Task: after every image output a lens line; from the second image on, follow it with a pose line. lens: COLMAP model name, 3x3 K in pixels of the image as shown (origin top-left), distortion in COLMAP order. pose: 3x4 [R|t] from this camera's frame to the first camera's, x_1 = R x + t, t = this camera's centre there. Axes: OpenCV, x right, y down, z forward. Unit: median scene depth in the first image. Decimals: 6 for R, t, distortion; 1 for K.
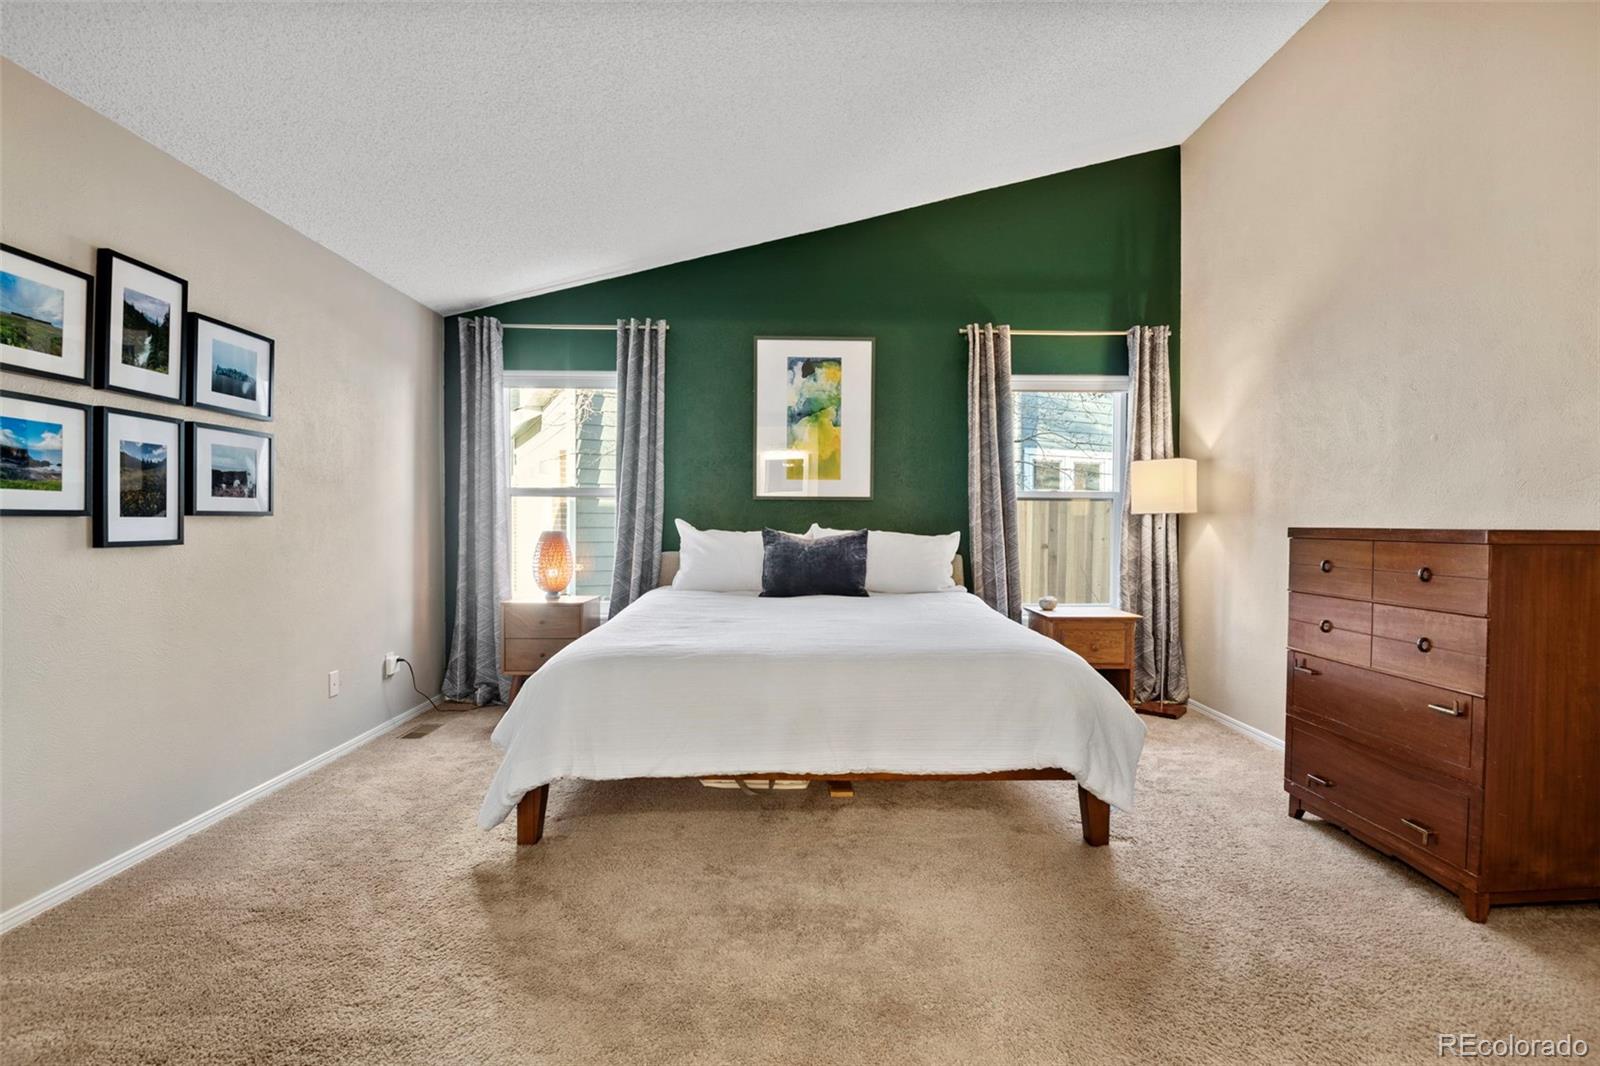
lens RADIAL K [[815.2, 0, 797.7], [0, 815.2, 541.7], [0, 0, 1]] dist [0.003450, -0.028962]
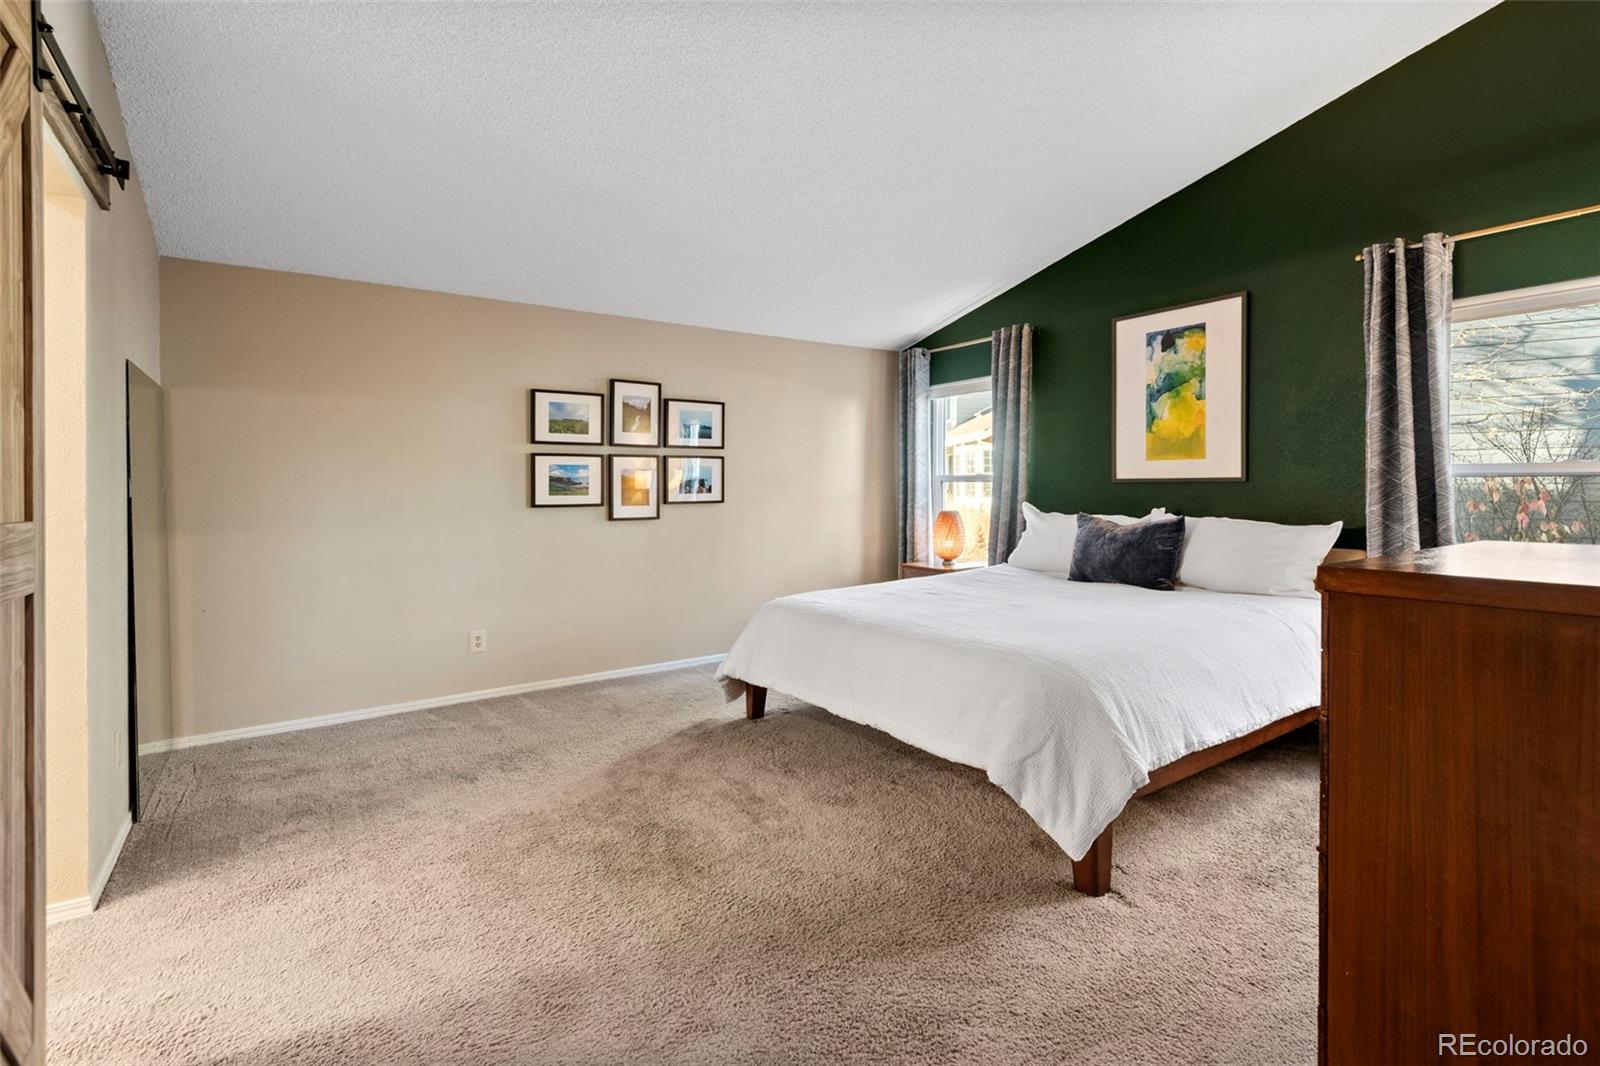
lens RADIAL K [[759.5, 0, 801.1], [0, 759.5, 503.2], [0, 0, 1]] dist [0.000493, -0.021911]
pose [[0.516909, 0.010751, -0.855973, 0.920398], [-0.011069, 0.999921, 0.005874, -0.046554], [0.855969, 0.006438, 0.516987, 0.325797]]
